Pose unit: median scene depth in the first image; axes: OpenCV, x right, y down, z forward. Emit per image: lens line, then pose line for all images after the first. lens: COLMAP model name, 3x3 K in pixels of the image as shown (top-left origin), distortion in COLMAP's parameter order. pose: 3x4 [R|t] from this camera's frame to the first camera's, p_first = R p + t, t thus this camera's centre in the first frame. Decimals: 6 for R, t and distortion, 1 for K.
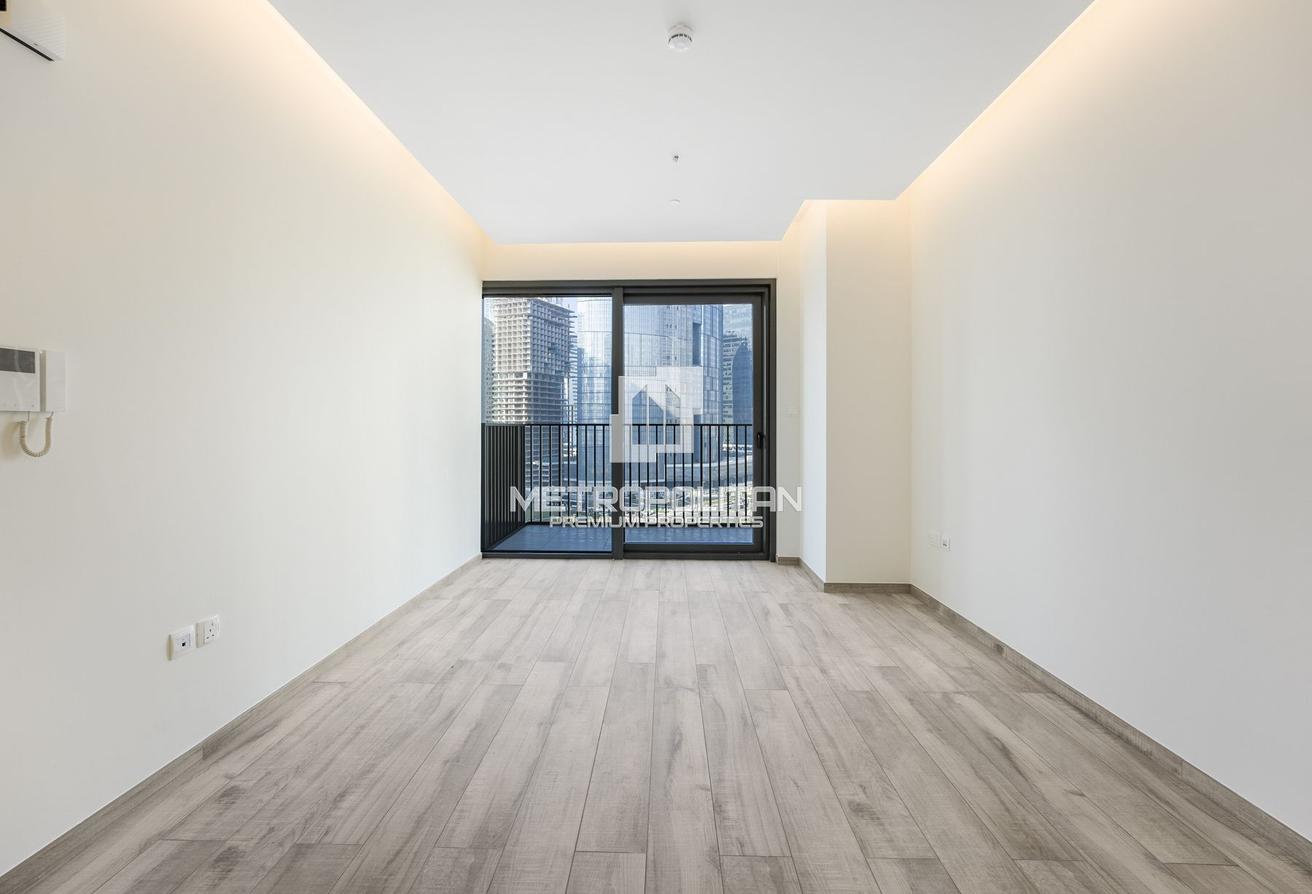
lens RADIAL K [[546.6, 0, 651.0], [0, 546.6, 428.6], [0, 0, 1]] dist [-0.005579, -0.000028]
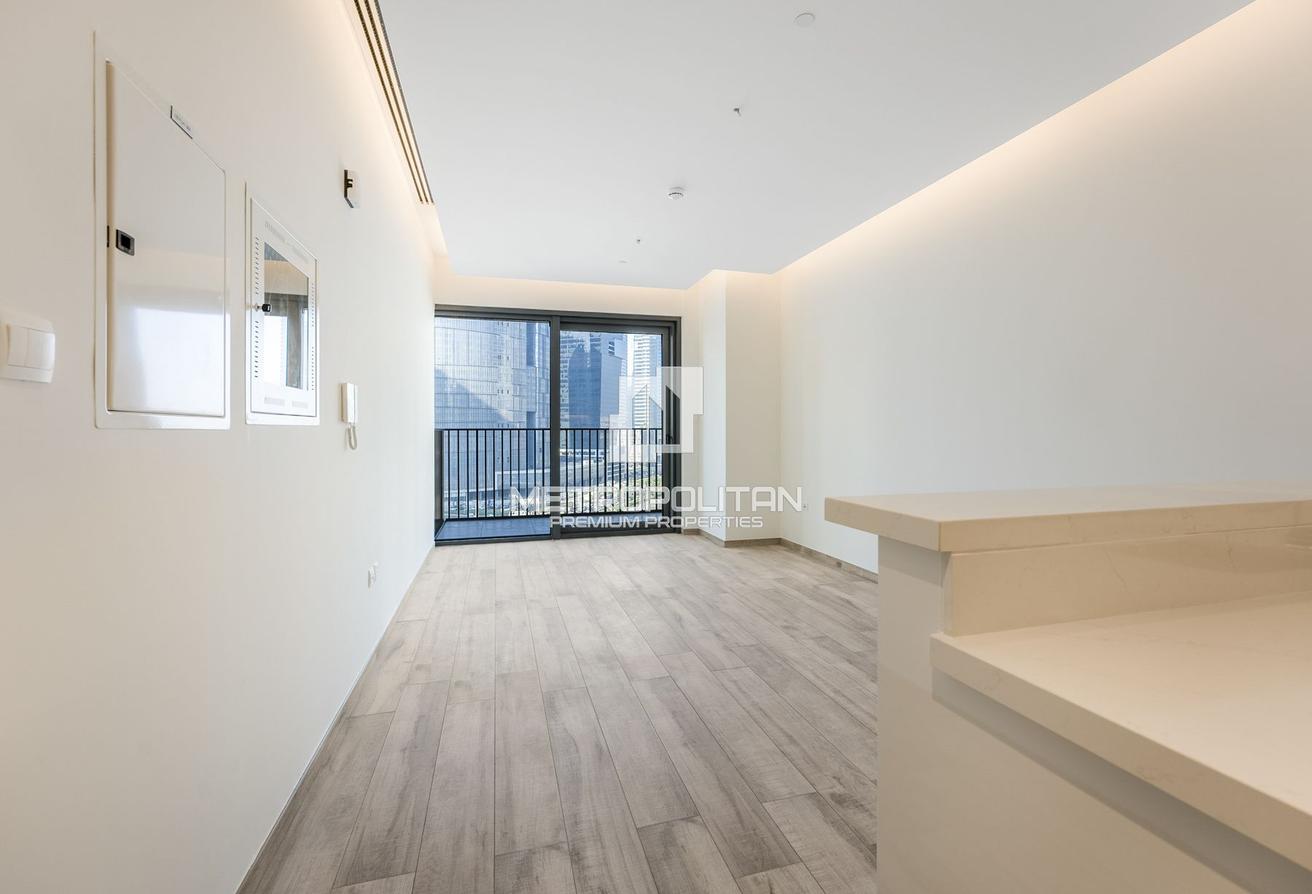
lens RADIAL K [[570.4, 0, 642.5], [0, 570.4, 433.0], [0, 0, 1]] dist [0.000995, 0.000173]
pose [[0.961052, -0.006824, 0.276283, -0.288191], [0.006735, 0.999977, 0.001271, 0.002576], [-0.276285, 0.000639, 0.961076, -0.348926]]
